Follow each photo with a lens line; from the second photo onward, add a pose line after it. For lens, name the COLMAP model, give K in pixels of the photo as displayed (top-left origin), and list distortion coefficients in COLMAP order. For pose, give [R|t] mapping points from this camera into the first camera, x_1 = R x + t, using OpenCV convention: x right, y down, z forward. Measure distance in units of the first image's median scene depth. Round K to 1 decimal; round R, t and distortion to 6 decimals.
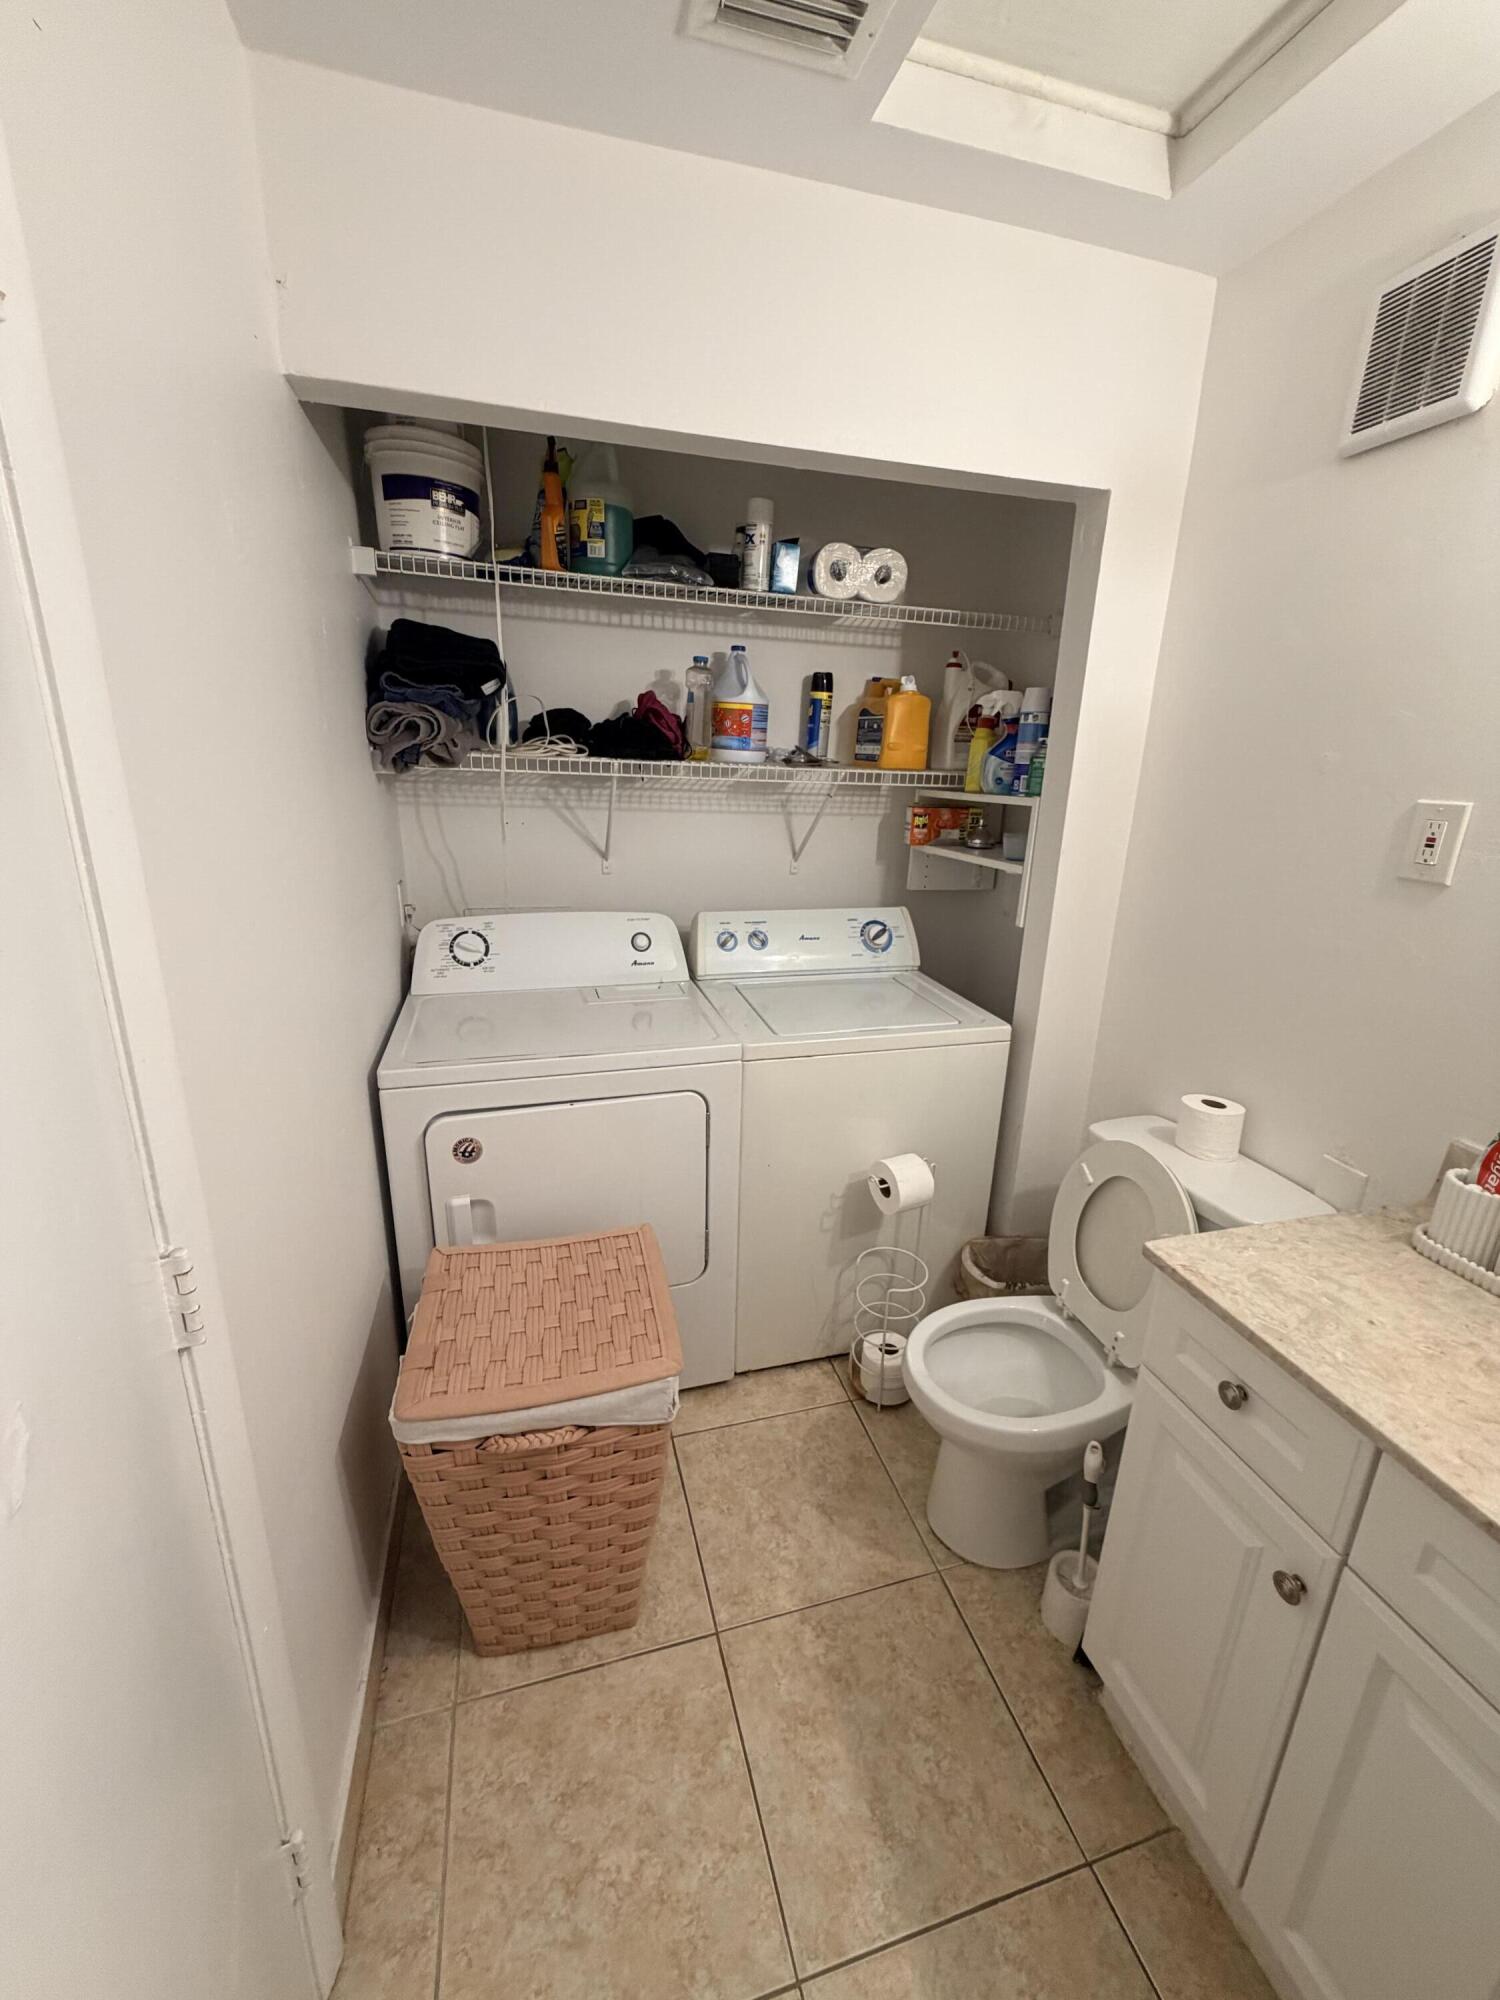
lens RADIAL K [[797.1, 0, 747.8], [0, 797.1, 997.1], [0, 0, 1]] dist [0.000233, 0.000087]
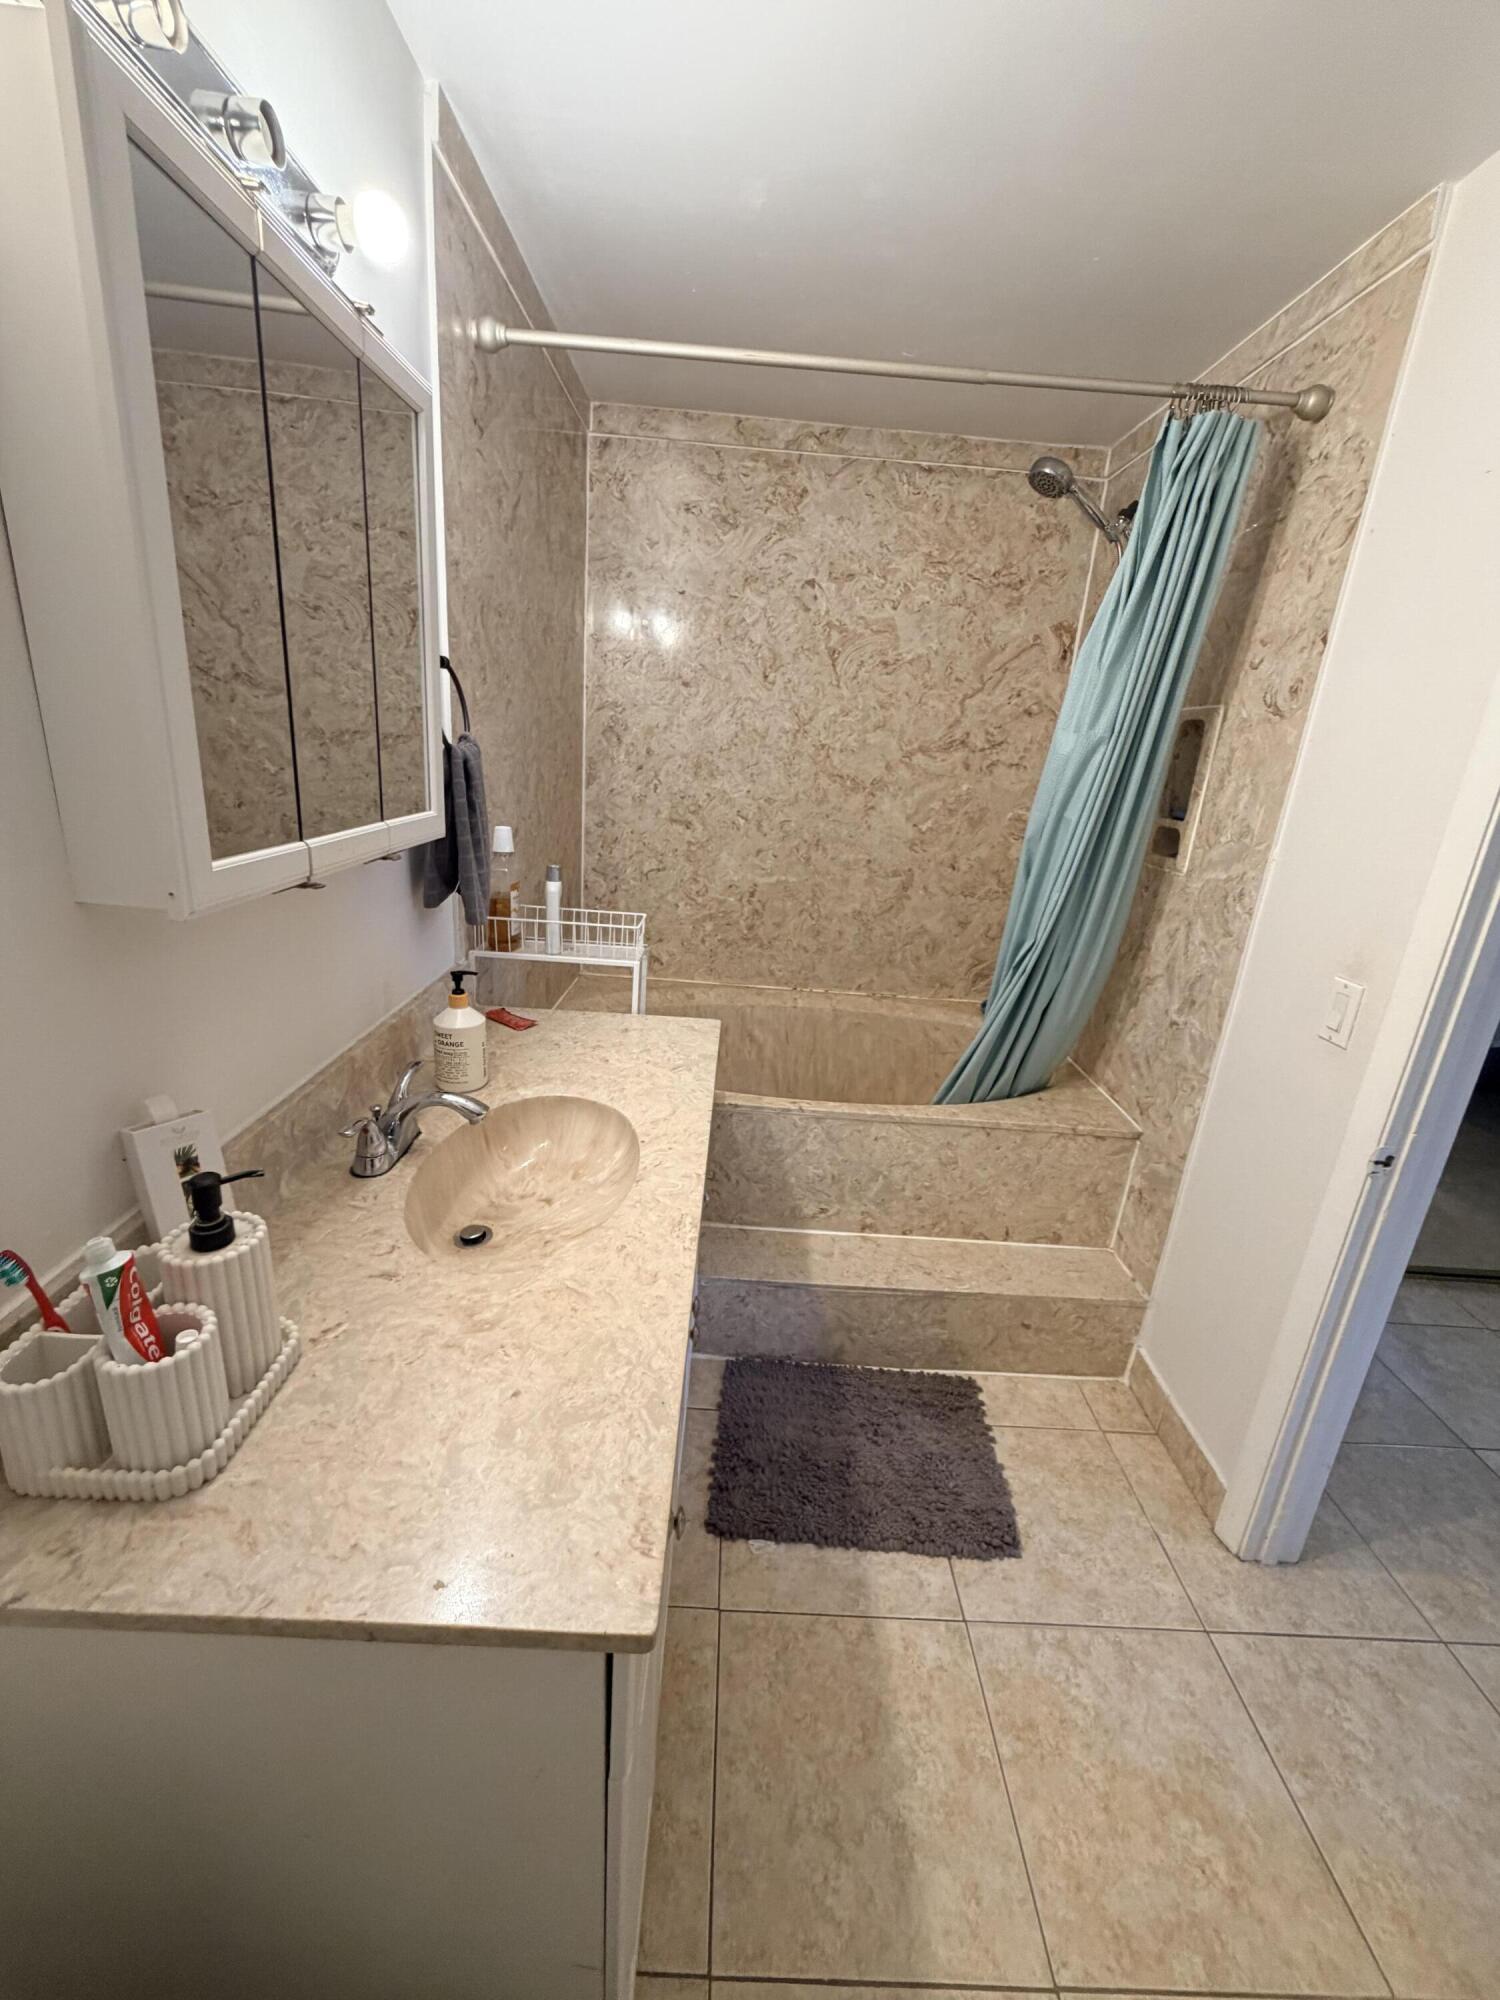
lens RADIAL K [[797.1, 0, 747.8], [0, 797.1, 997.1], [0, 0, 1]] dist [0.000233, 0.000087]
pose [[-0.956608, -0.175409, 0.232666, 0.432497], [-0.015186, 0.827427, 0.561367, -0.337113], [-0.290983, 0.533475, -0.794187, 1.286127]]
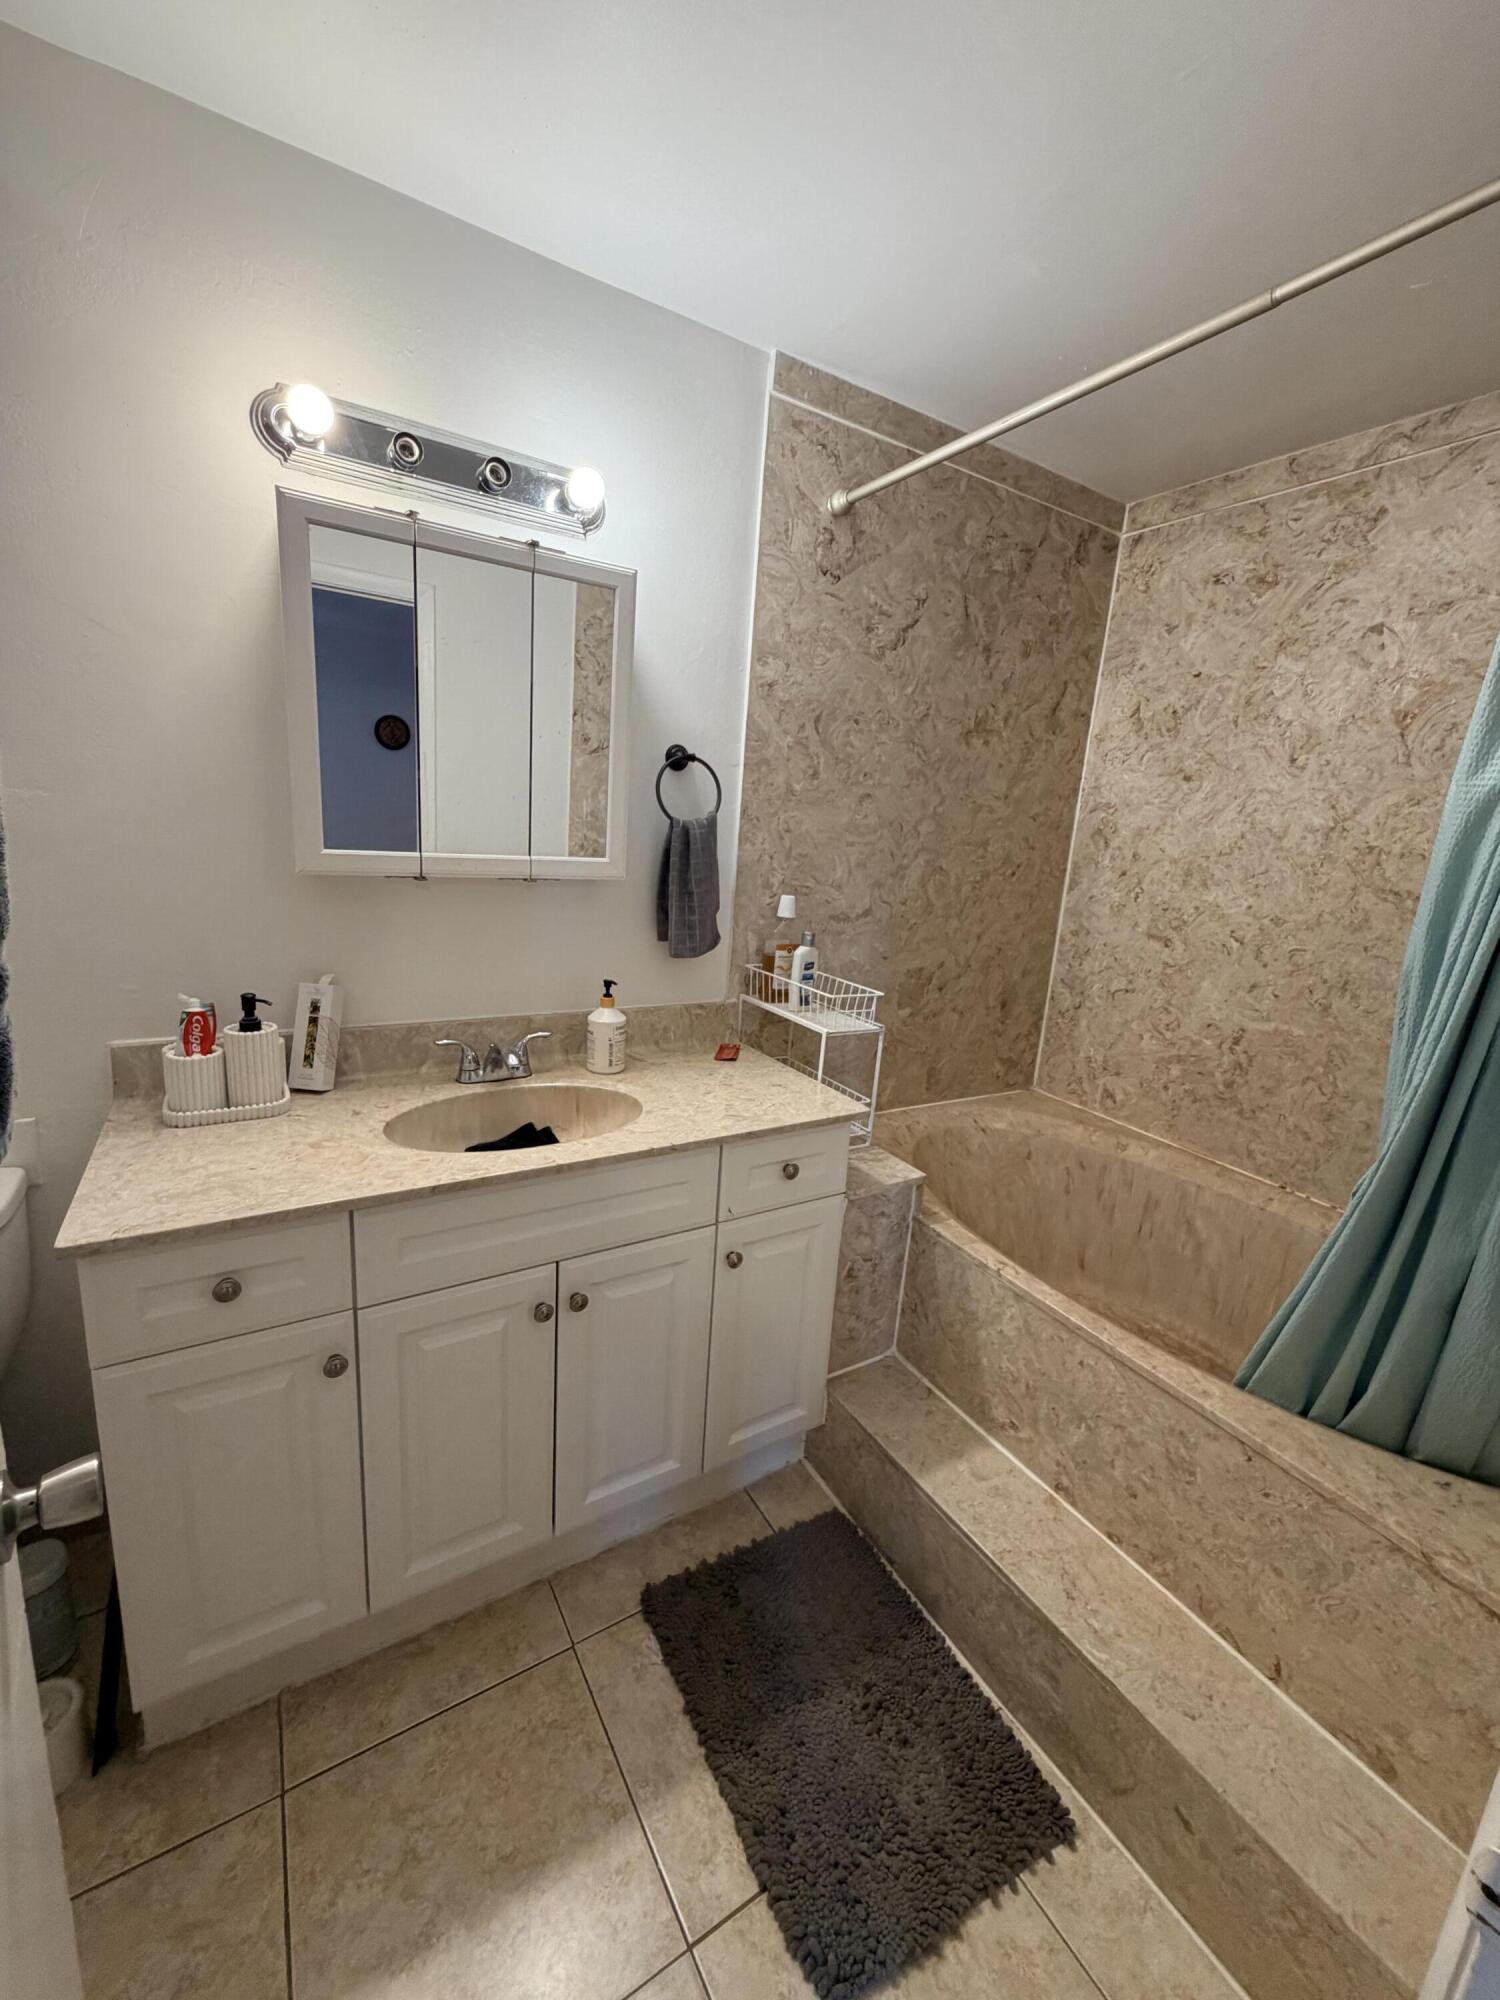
lens RADIAL K [[797.1, 0, 747.8], [0, 797.1, 997.1], [0, 0, 1]] dist [0.000233, 0.000087]
pose [[-0.265330, -0.255166, 0.929780, -0.486296], [0.198413, 0.929253, 0.311642, -0.070838], [-0.943521, 0.267168, -0.195931, 0.424140]]
